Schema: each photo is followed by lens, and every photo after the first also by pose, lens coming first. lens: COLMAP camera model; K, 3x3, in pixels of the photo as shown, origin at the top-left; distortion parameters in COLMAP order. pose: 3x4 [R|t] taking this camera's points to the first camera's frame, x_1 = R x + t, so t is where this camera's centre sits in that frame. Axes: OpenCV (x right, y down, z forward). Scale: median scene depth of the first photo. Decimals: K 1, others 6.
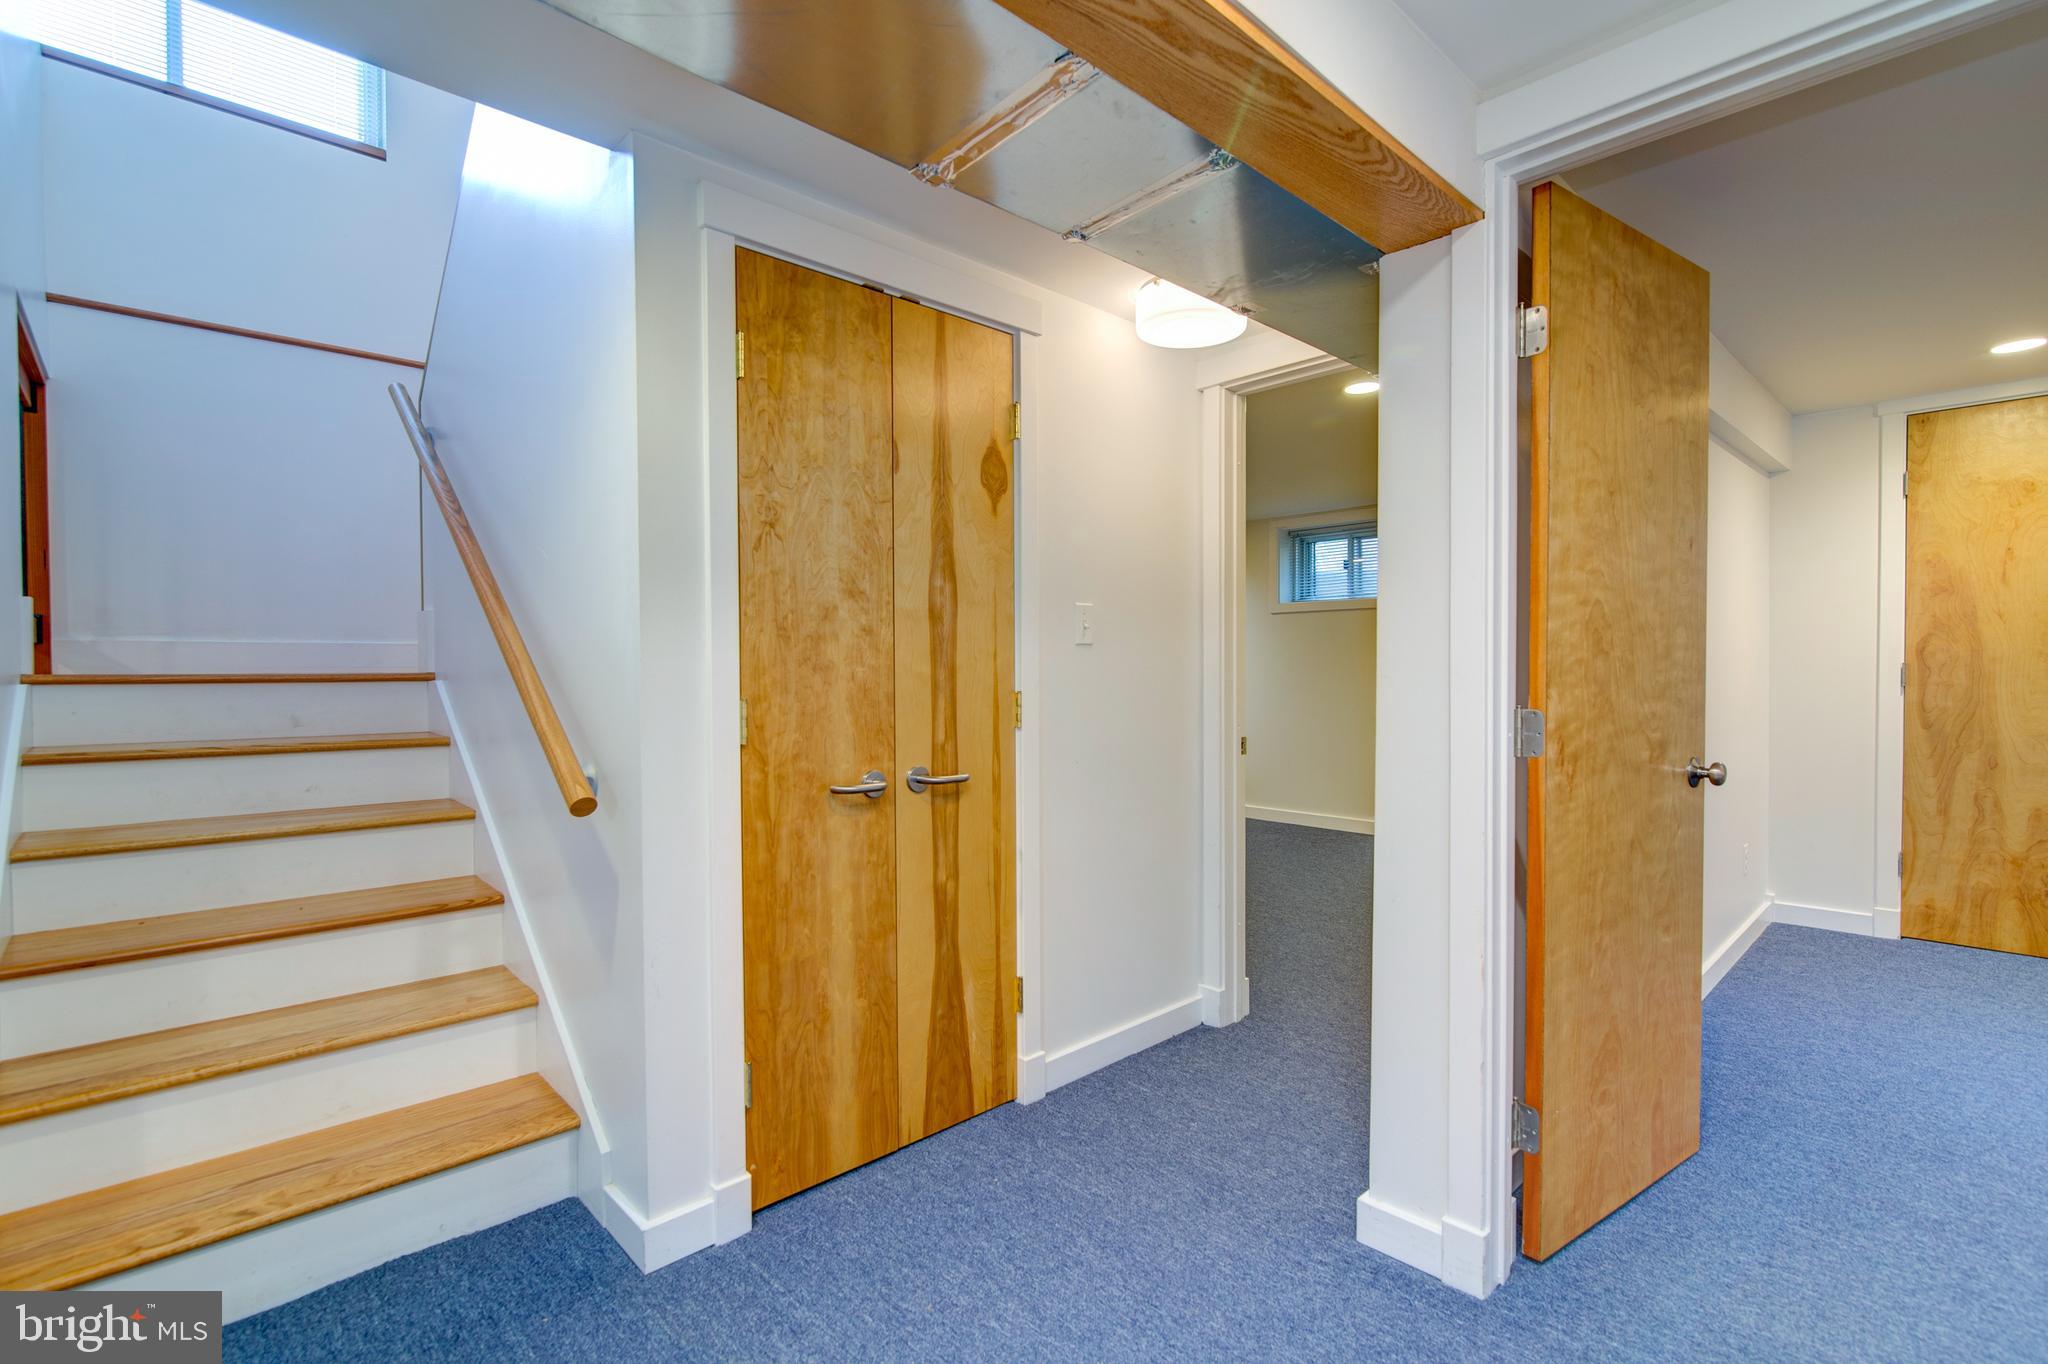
lens RADIAL K [[936.0, 0, 1021.6], [0, 936.0, 685.7], [0, 0, 1]] dist [-0.005239, 0.000001]
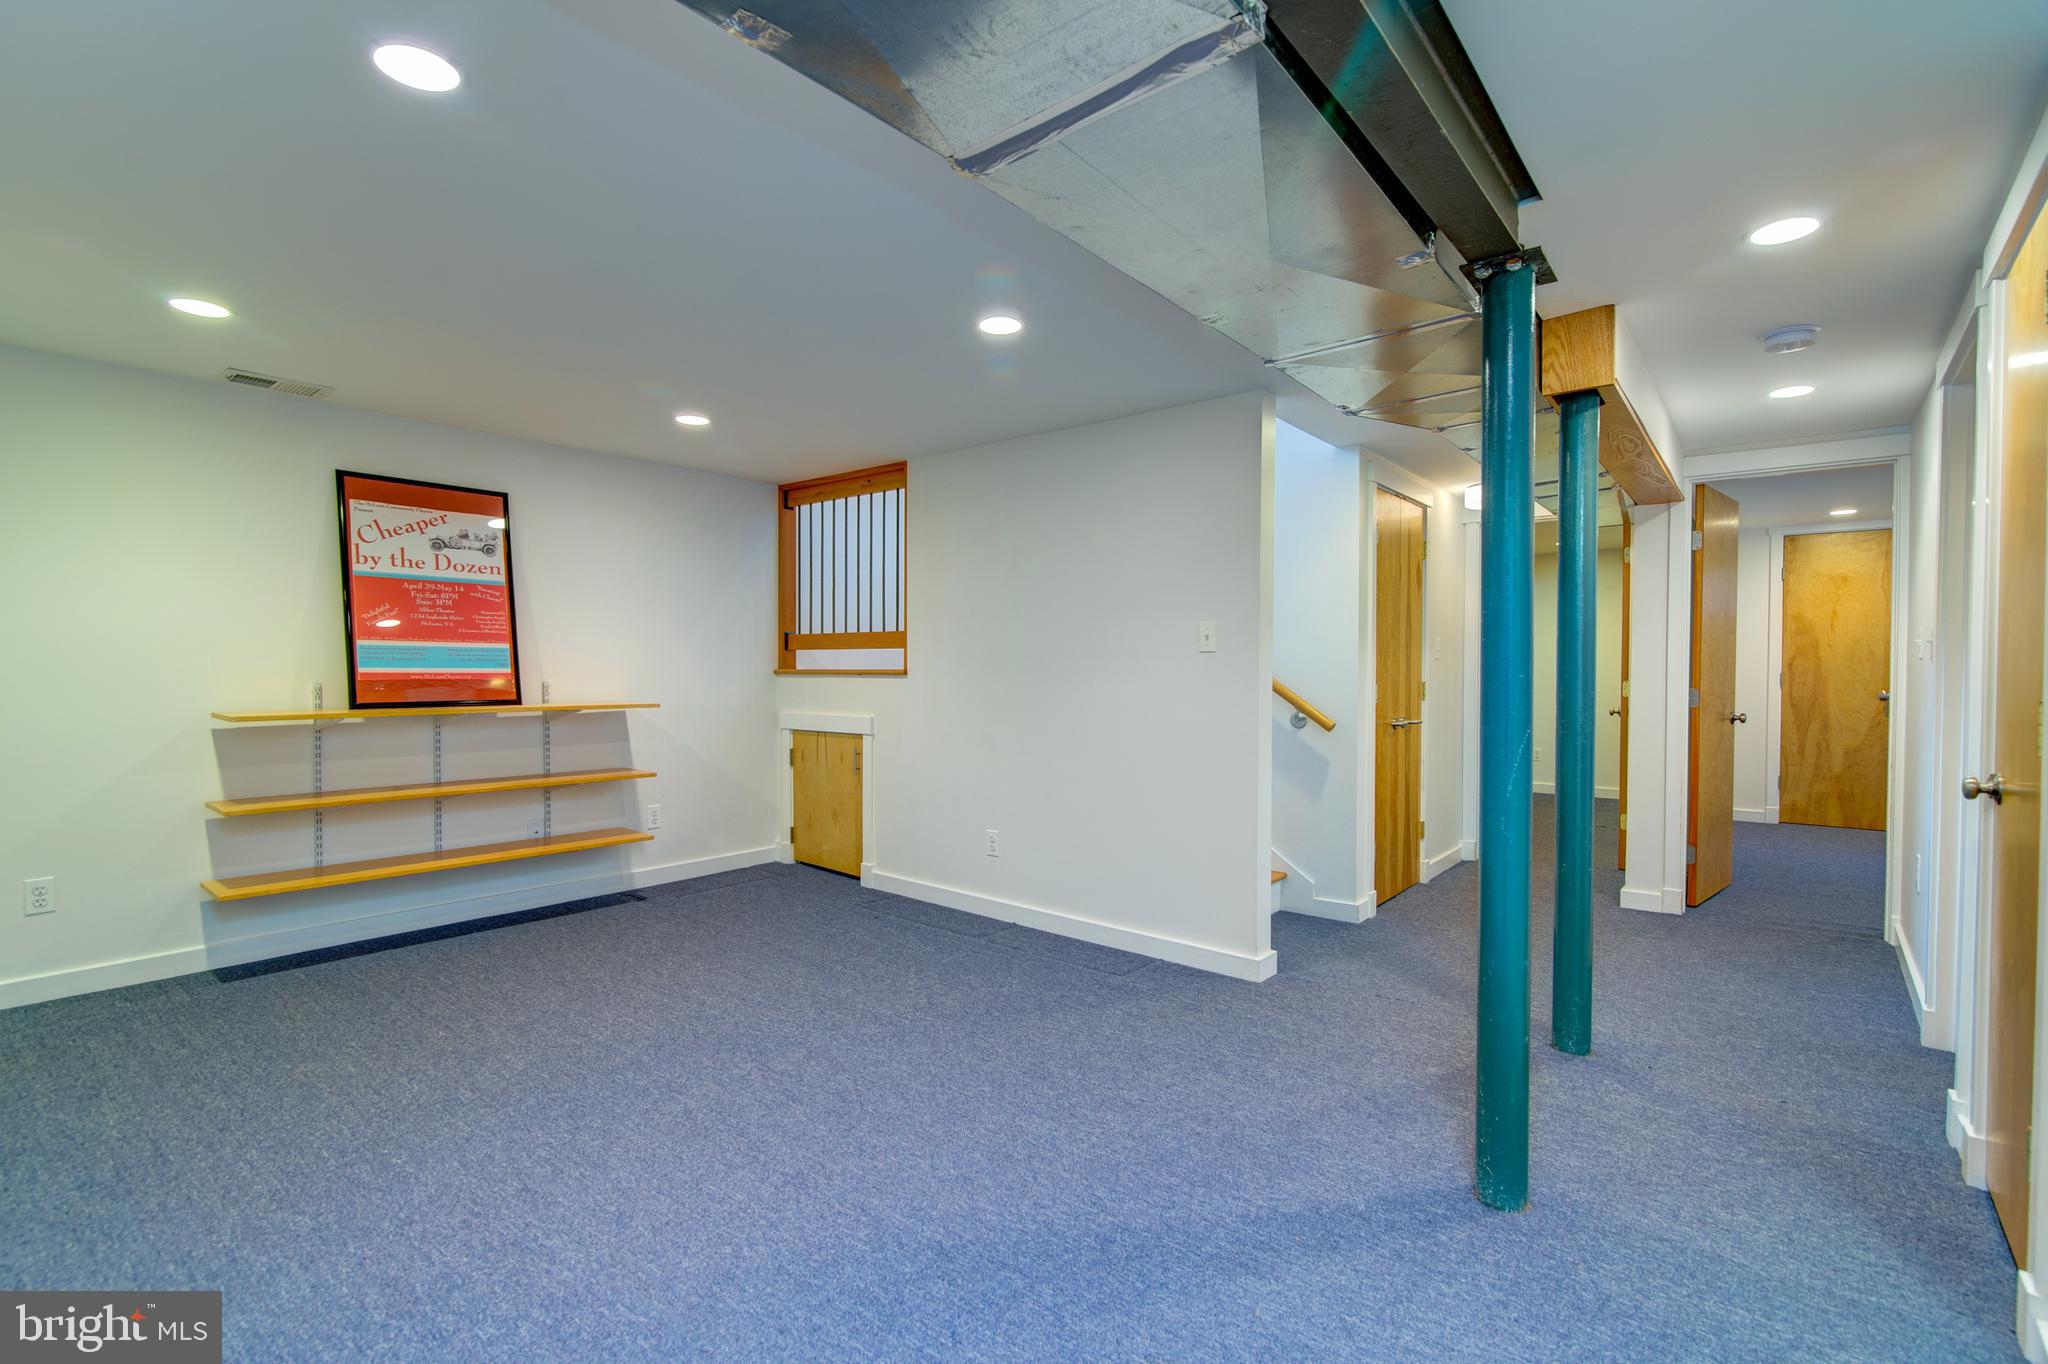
lens RADIAL K [[936.0, 0, 1021.6], [0, 936.0, 685.7], [0, 0, 1]] dist [-0.005239, 0.000001]
pose [[0.991265, 0.006223, 0.131737, -0.788927], [-0.006107, 0.999981, -0.001282, 0.015091], [-0.131743, 0.000466, 0.991284, -0.630393]]
